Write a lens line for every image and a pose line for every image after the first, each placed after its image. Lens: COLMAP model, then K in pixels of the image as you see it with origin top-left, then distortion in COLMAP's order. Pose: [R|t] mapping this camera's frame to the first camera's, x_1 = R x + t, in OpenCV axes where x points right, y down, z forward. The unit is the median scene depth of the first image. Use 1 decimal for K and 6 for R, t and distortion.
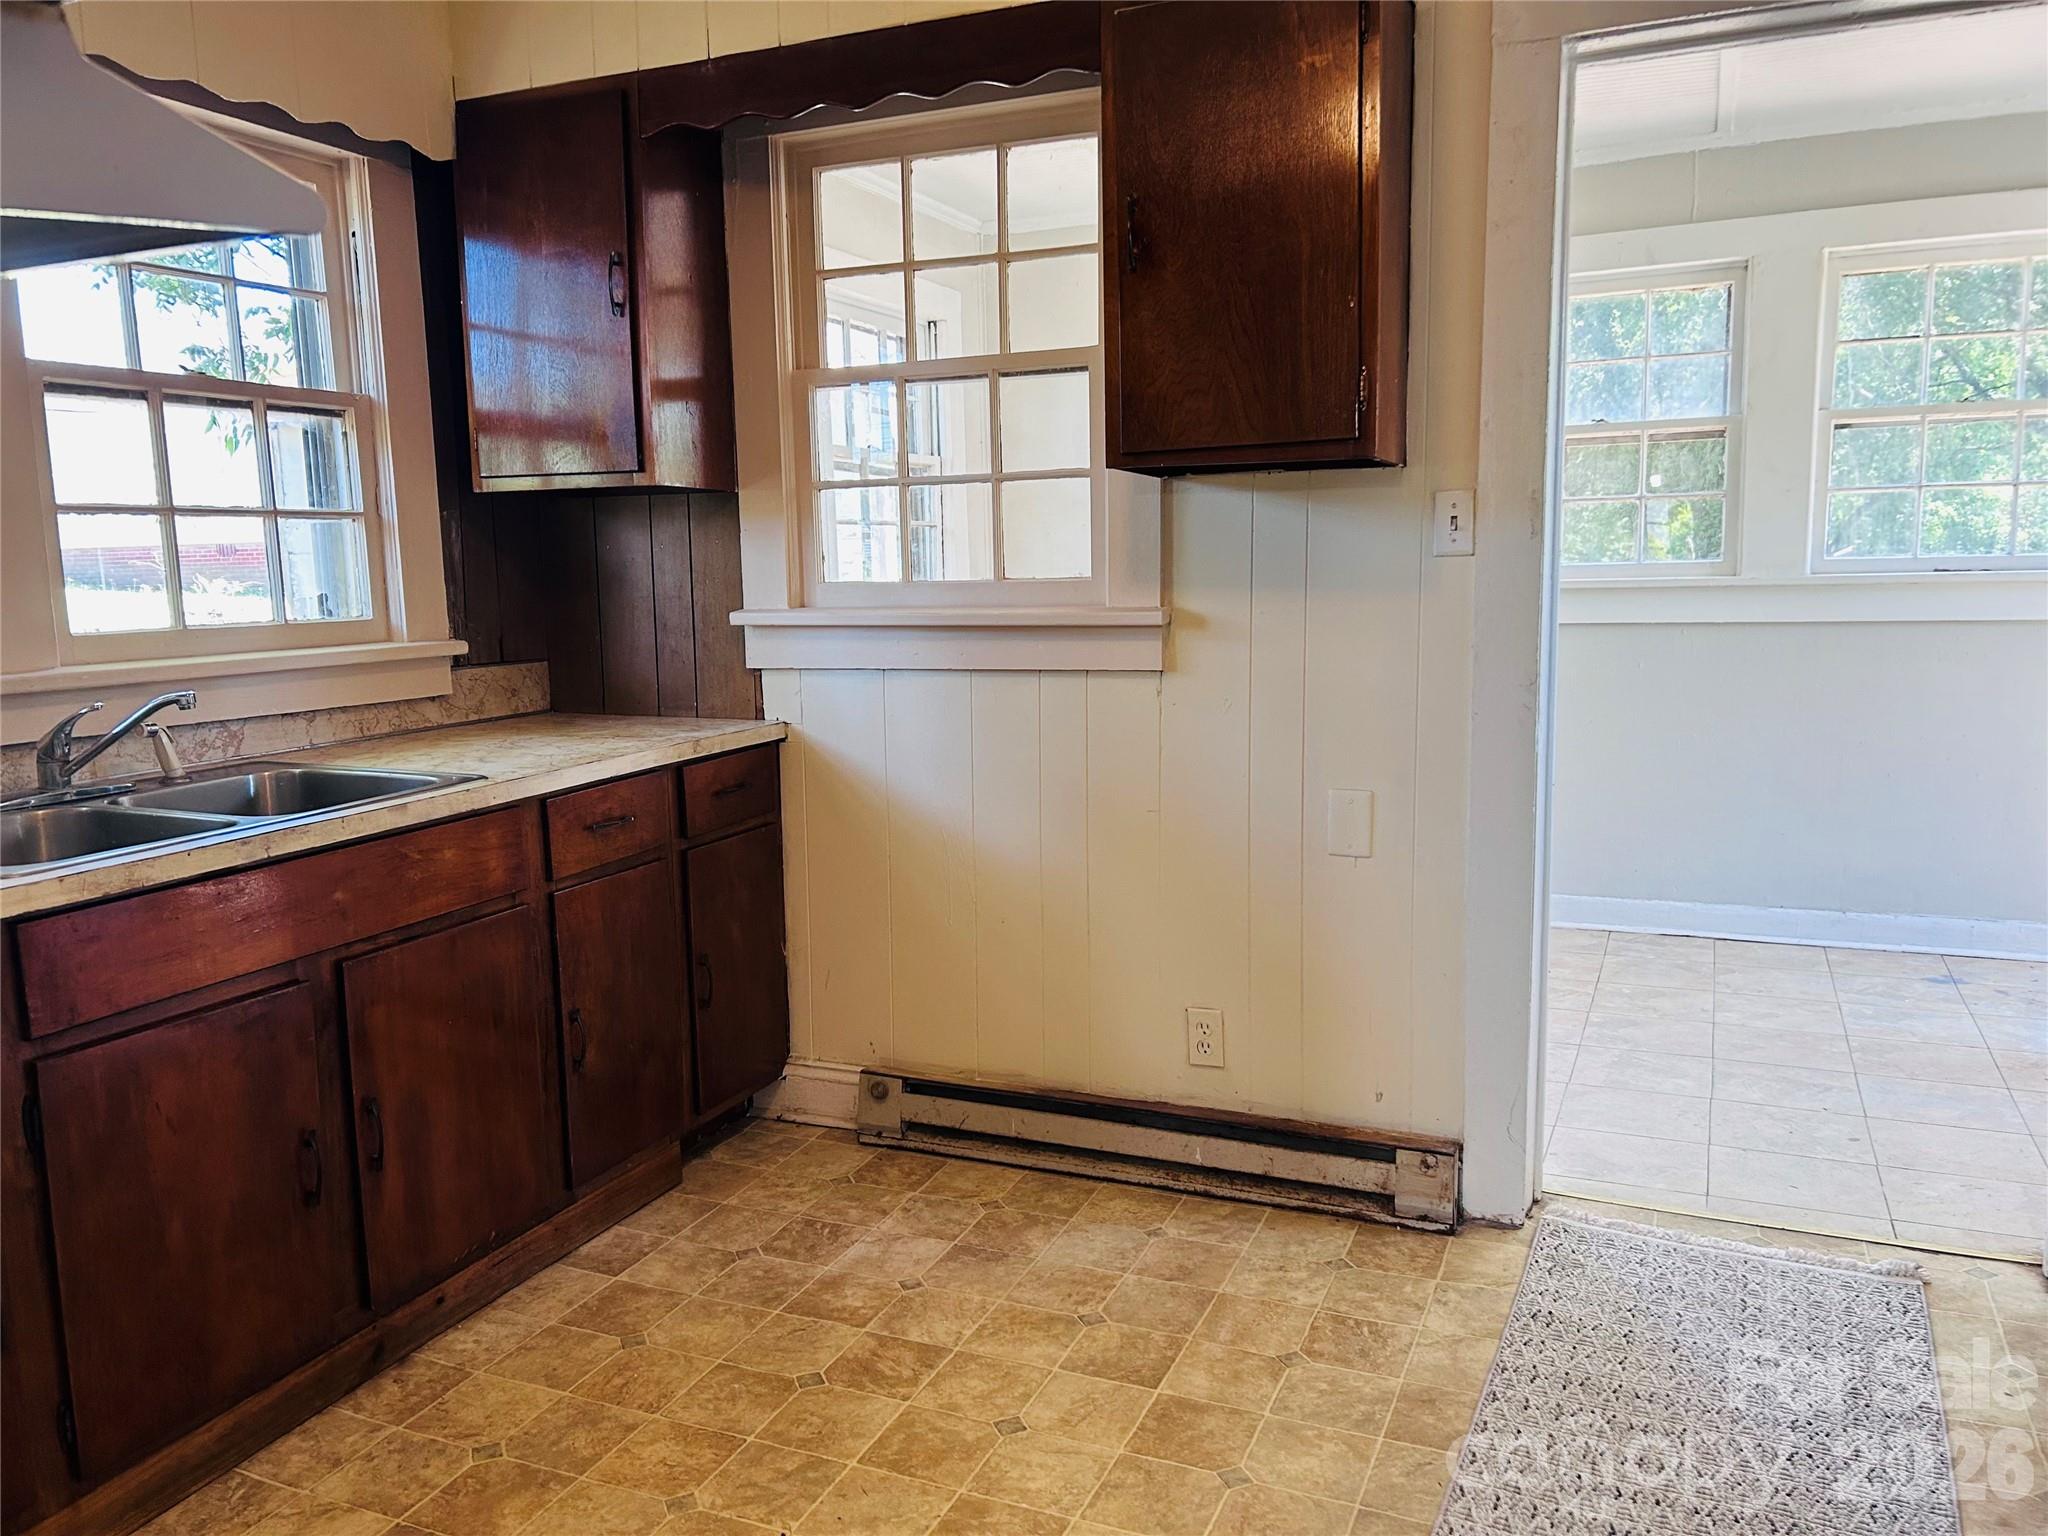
lens RADIAL K [[1554.7, 0, 1036.9], [0, 1554.7, 780.4], [0, 0, 1]] dist [0.069621, -0.074486]
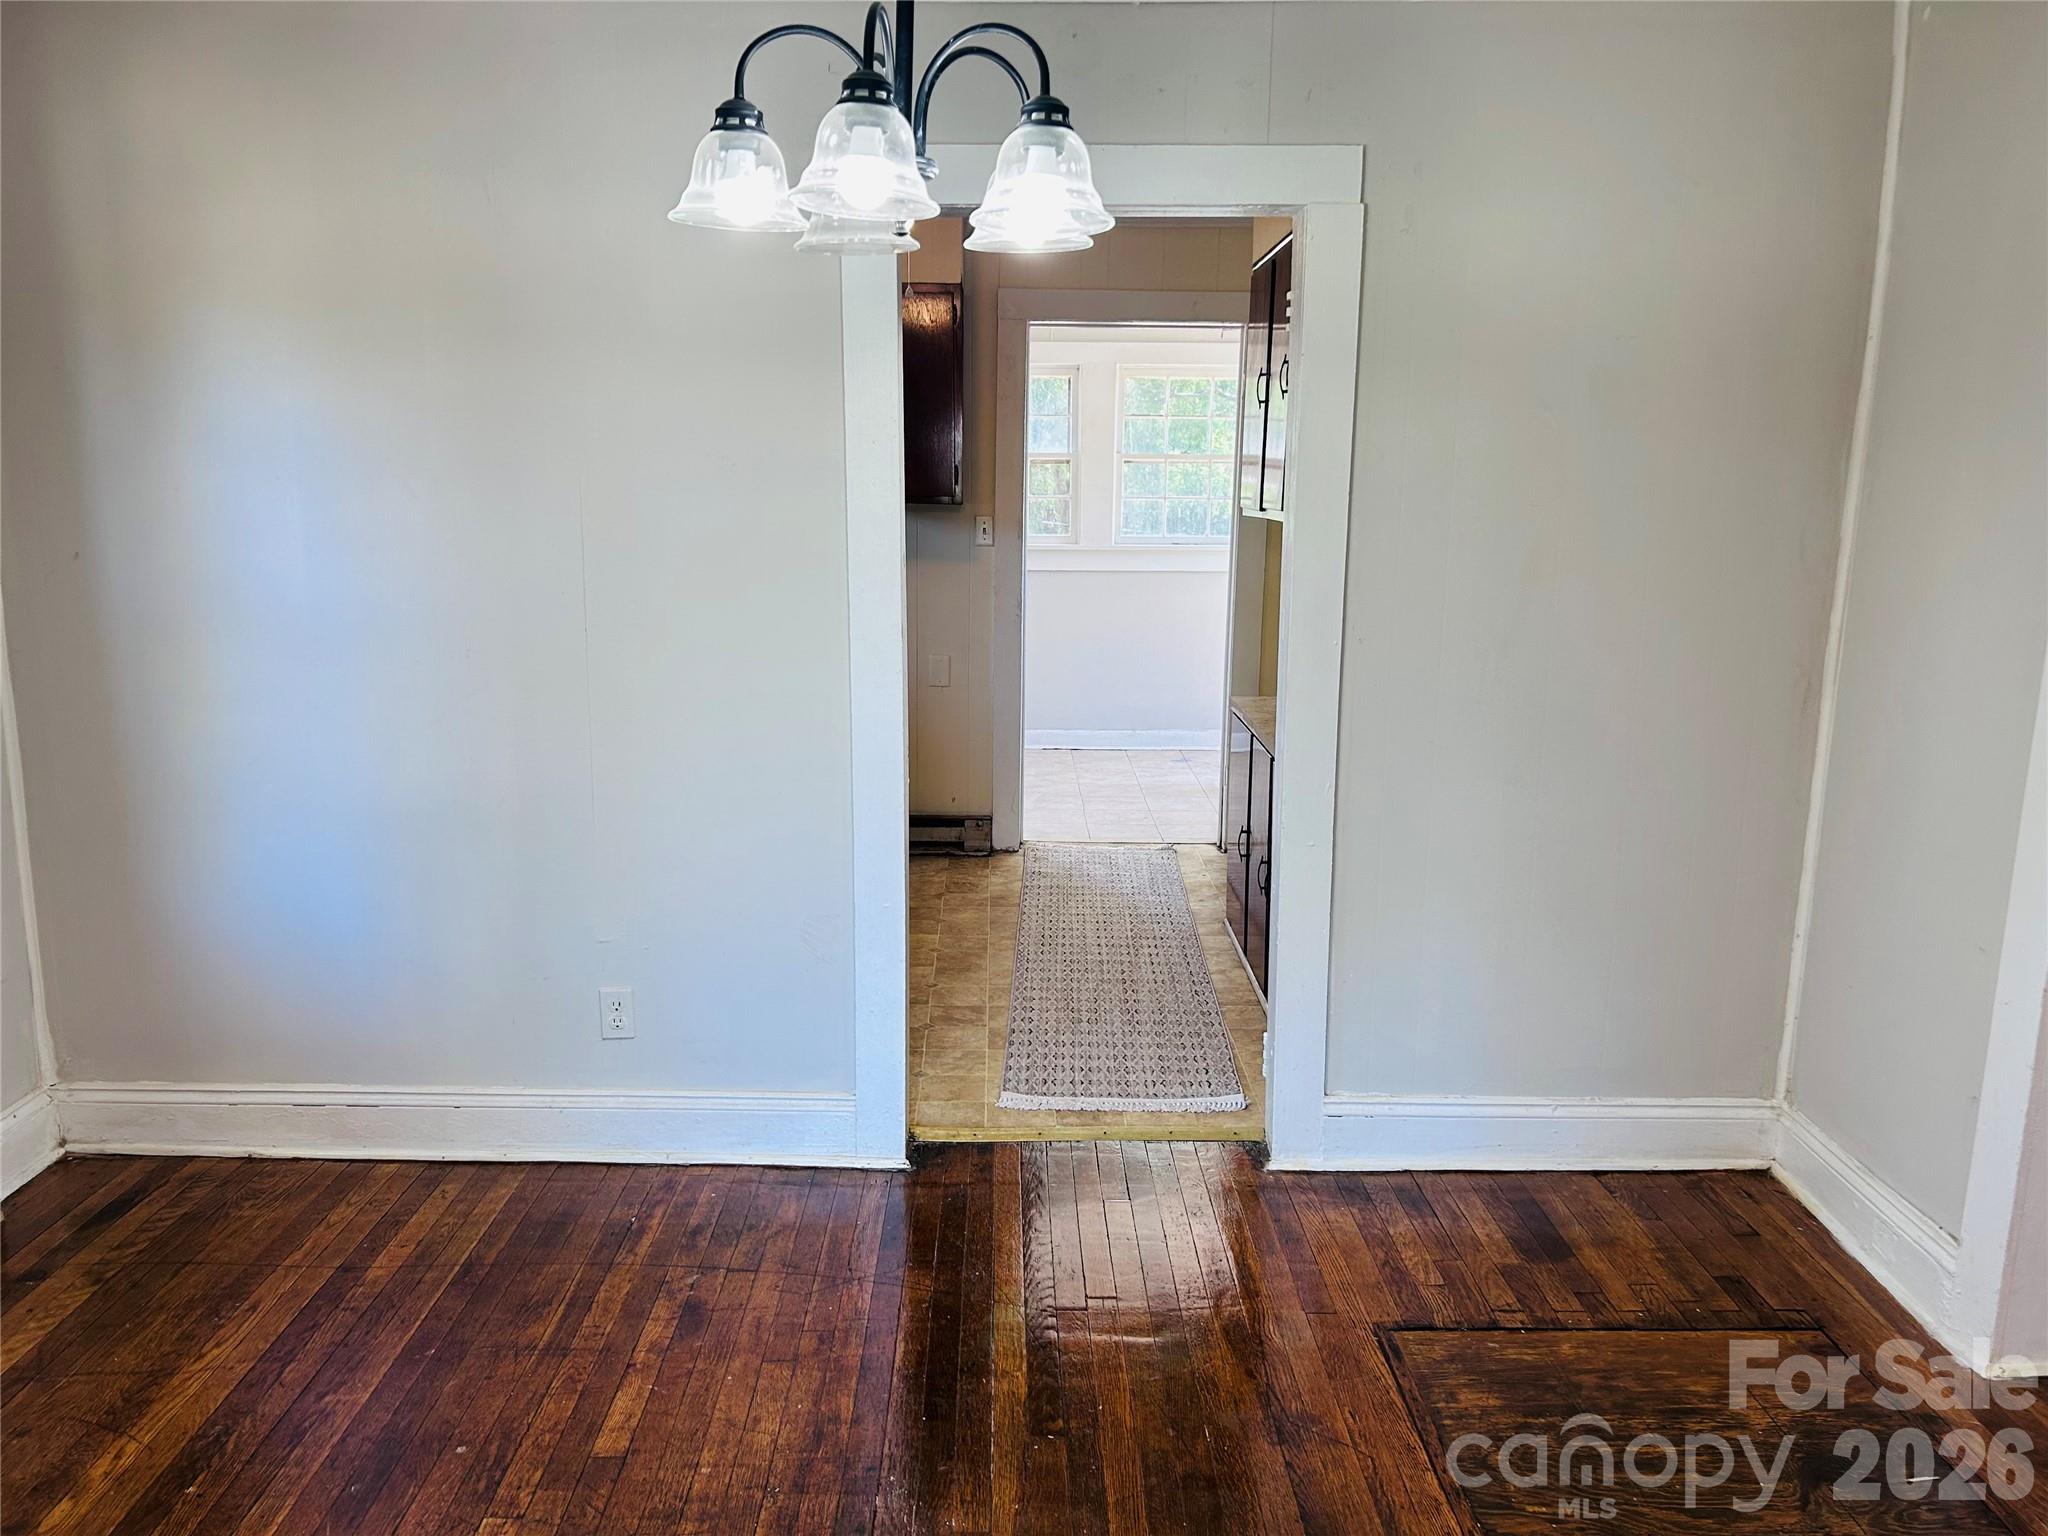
lens RADIAL K [[1554.7, 0, 1022.7], [0, 1554.7, 769.7], [0, 0, 1]] dist [0.069621, -0.074486]
pose [[0.912330, -0.038332, 0.407658, -0.566526], [0.020270, 0.998616, 0.048535, 0.062039], [-0.408954, -0.036017, 0.911844, -0.983833]]
